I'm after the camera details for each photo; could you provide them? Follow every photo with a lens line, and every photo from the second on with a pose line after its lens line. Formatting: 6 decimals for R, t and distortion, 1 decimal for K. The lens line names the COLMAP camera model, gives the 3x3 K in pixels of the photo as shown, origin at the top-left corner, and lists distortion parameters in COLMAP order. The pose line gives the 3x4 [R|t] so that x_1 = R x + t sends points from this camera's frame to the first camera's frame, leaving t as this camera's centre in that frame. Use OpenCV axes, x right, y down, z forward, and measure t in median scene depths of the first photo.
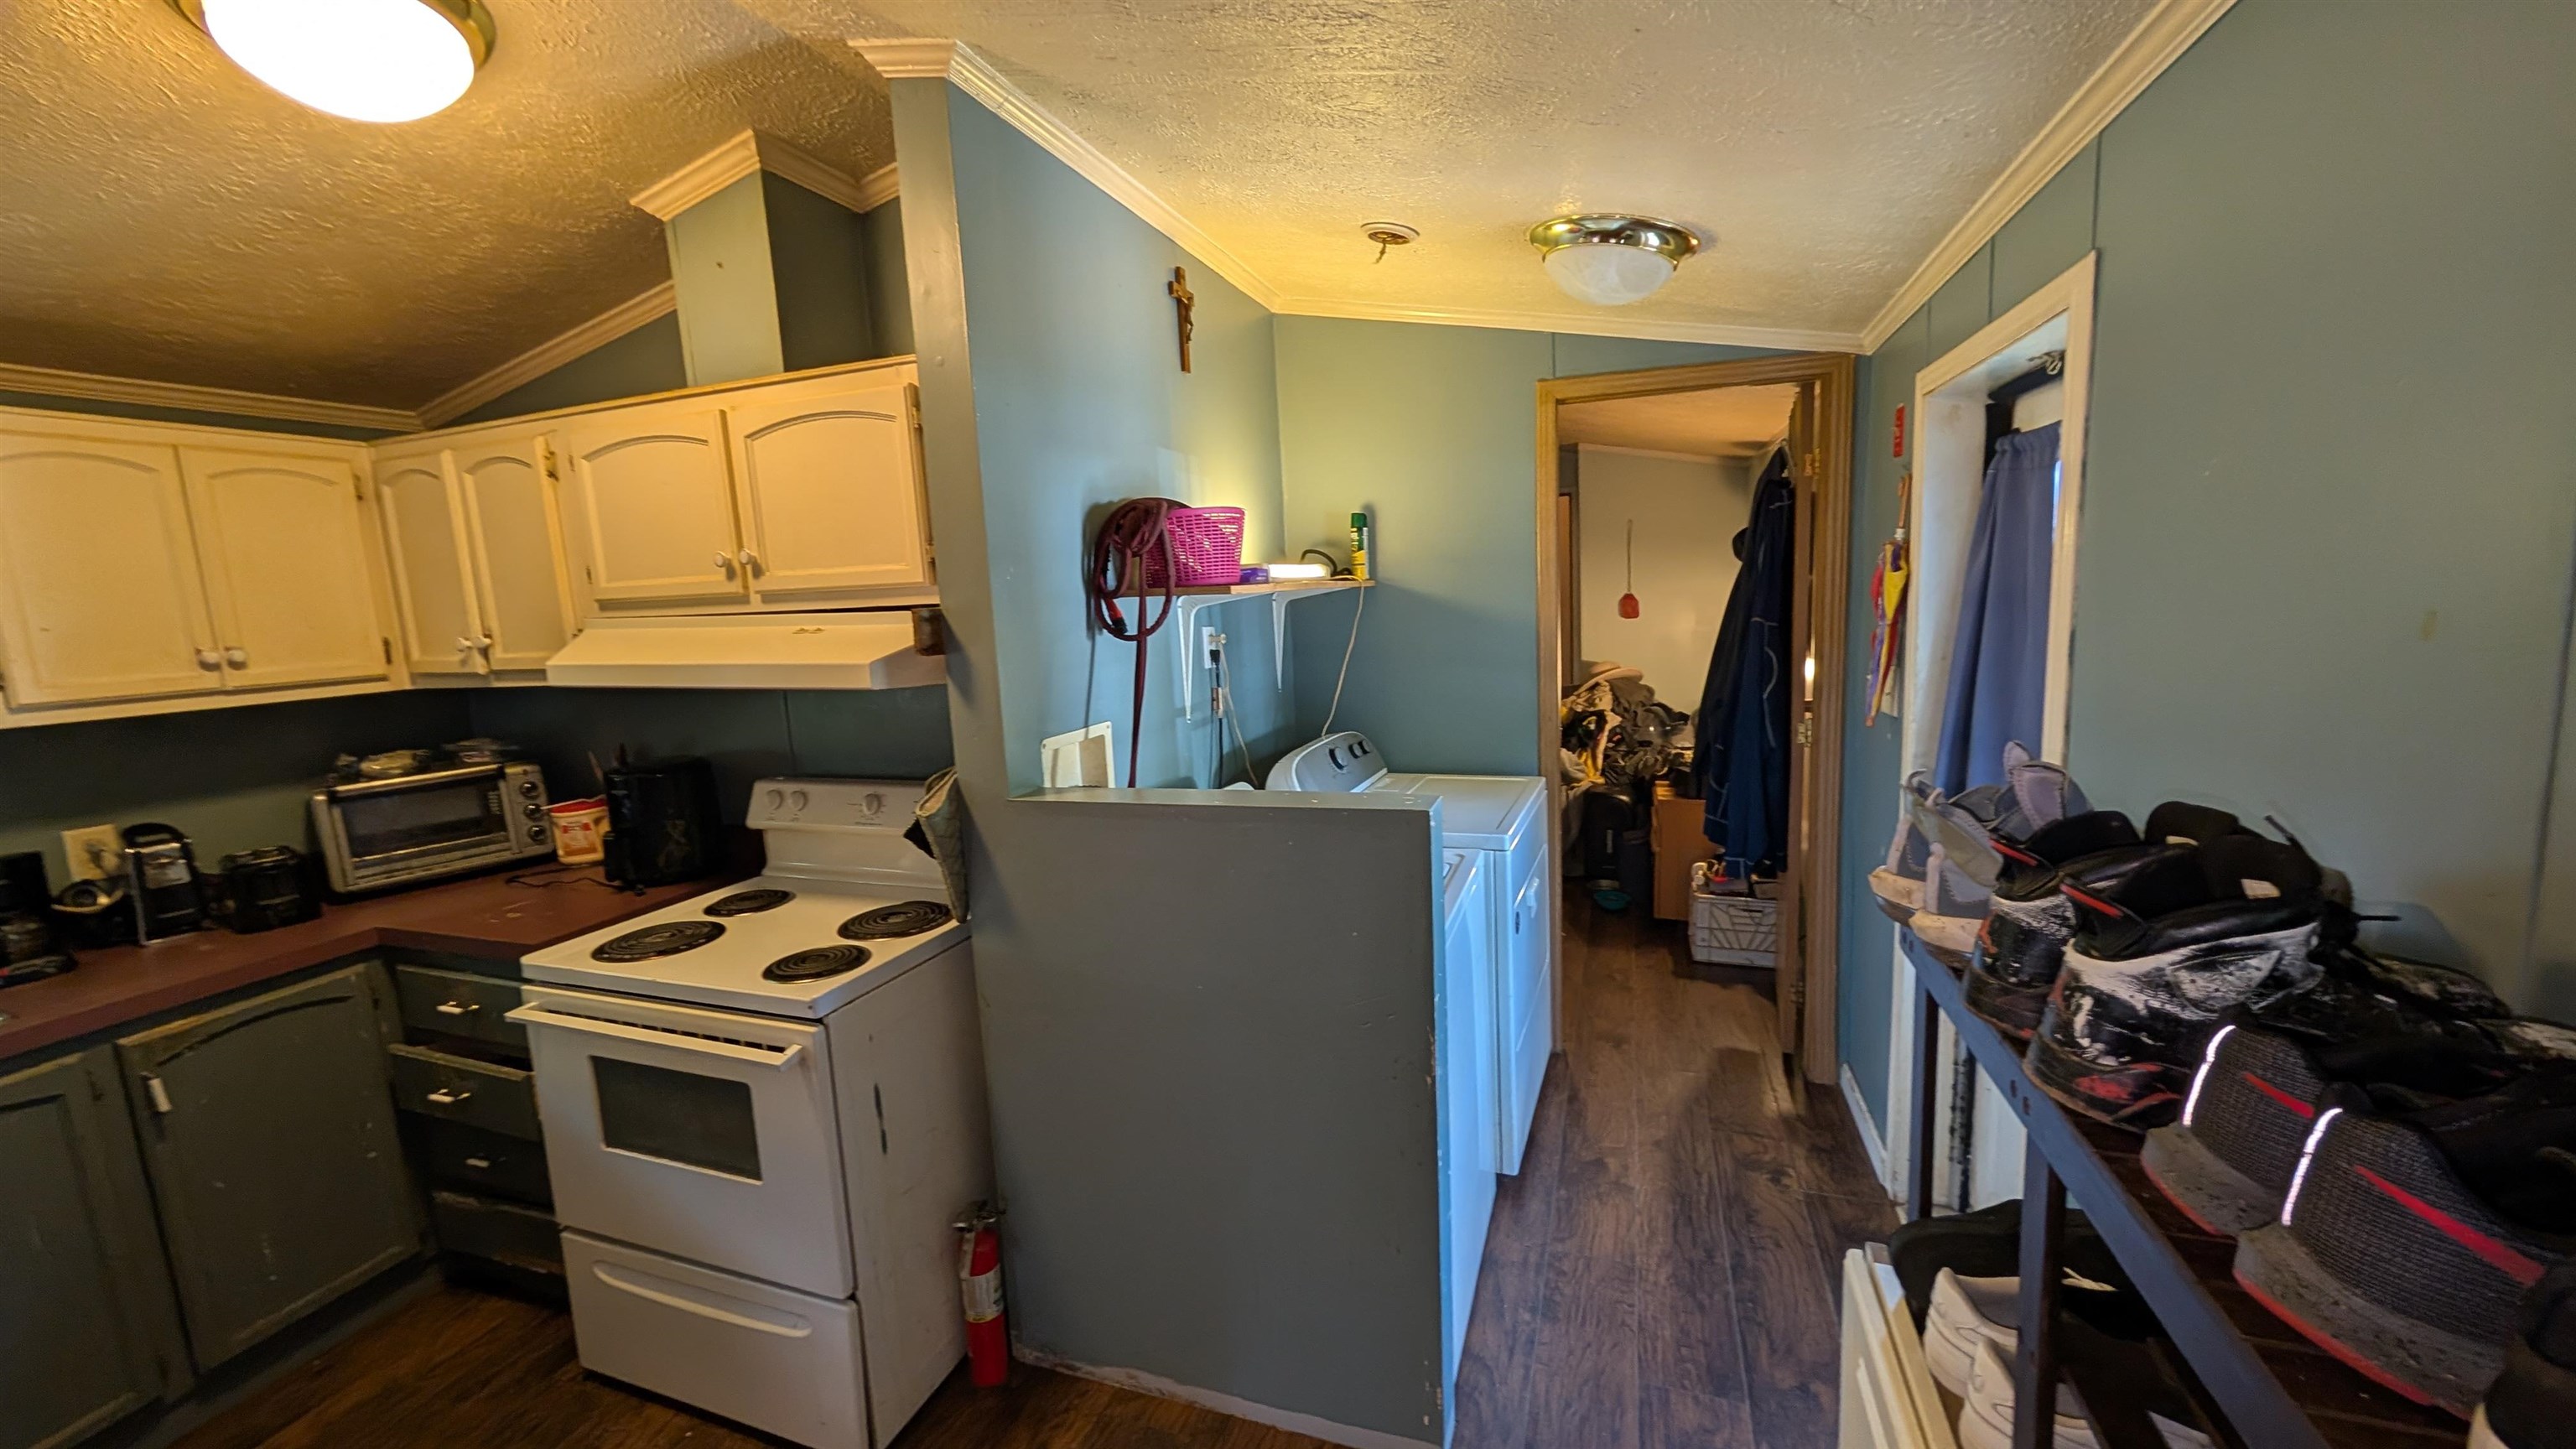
lens RADIAL K [[966.0, 0, 1291.3], [0, 966.0, 725.6], [0, 0, 1]] dist [-0.001070, 0.000459]
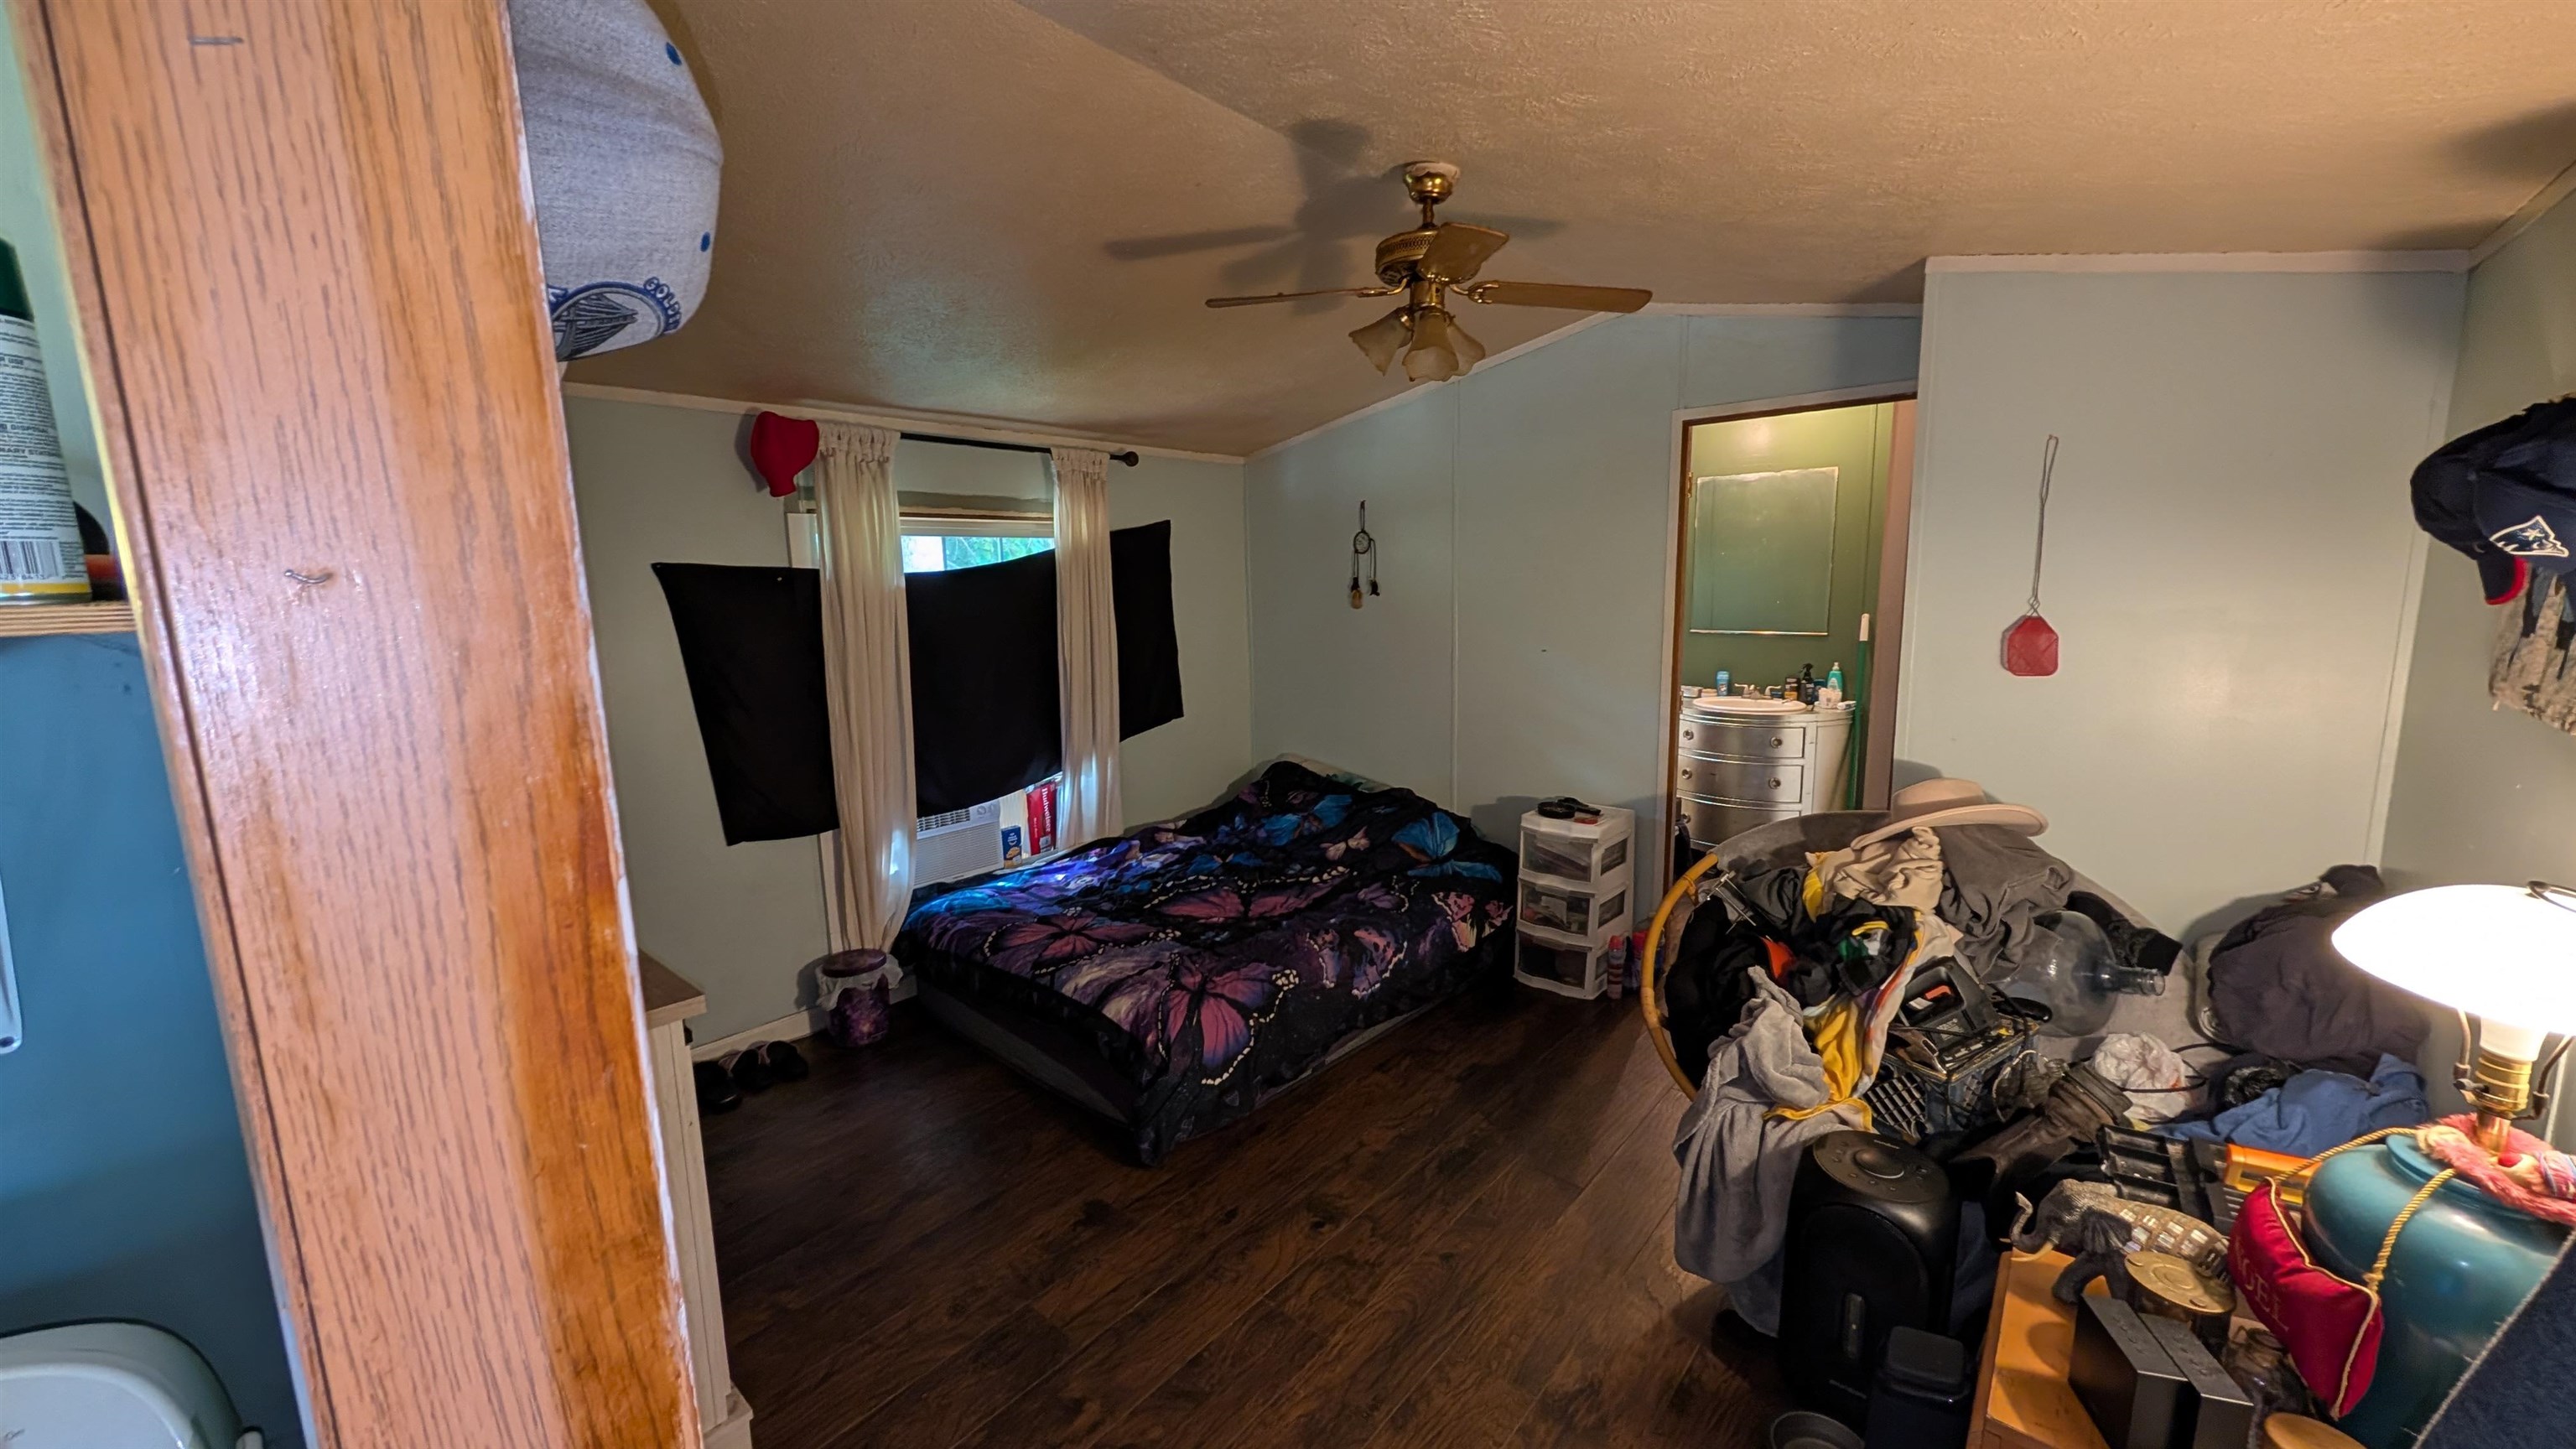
lens RADIAL K [[966.0, 0, 1282.5], [0, 966.0, 726.4], [0, 0, 1]] dist [-0.001070, 0.000459]
pose [[0.930780, 0.083557, -0.355903, 0.551997], [-0.073549, 0.996424, 0.041587, -0.228052], [0.358105, -0.012532, 0.933597, 1.356758]]
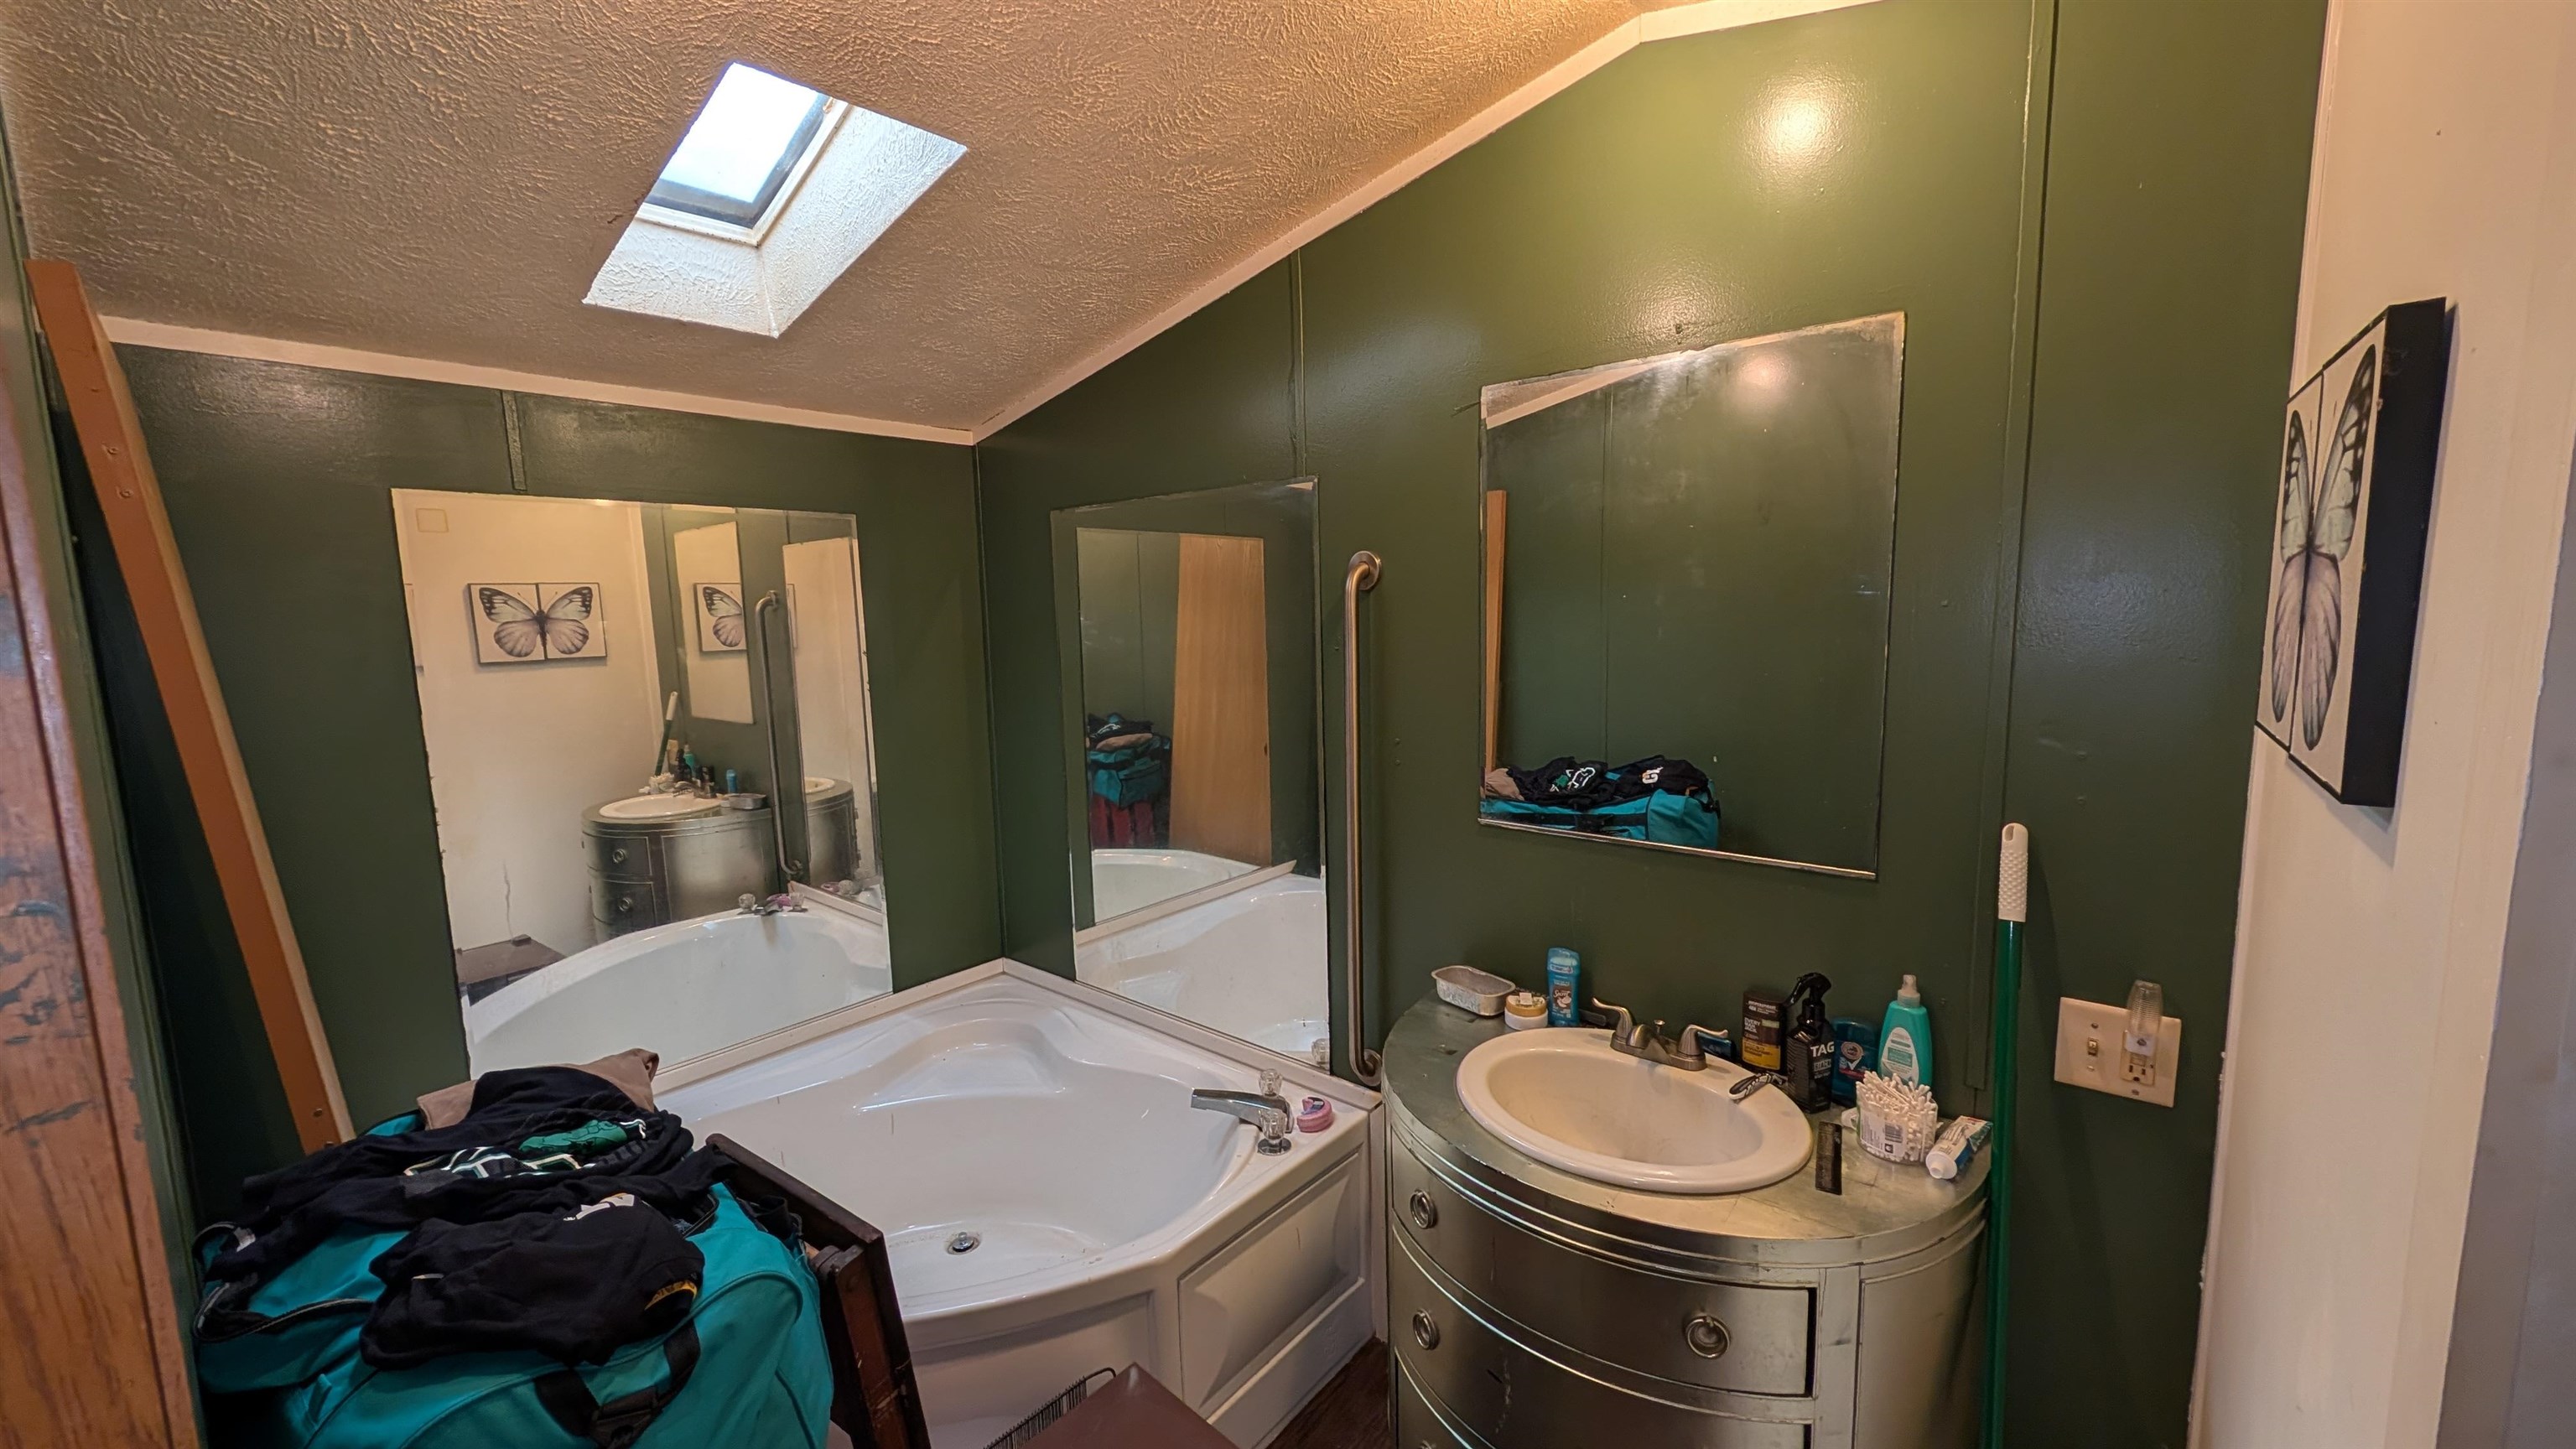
lens RADIAL K [[966.0, 0, 1278.6], [0, 966.0, 715.2], [0, 0, 1]] dist [-0.001070, 0.000459]
pose [[0.936424, 0.069991, -0.343818, 0.660694], [-0.072324, 0.997363, 0.006053, -0.395533], [0.343335, 0.019198, 0.939017, 2.346792]]
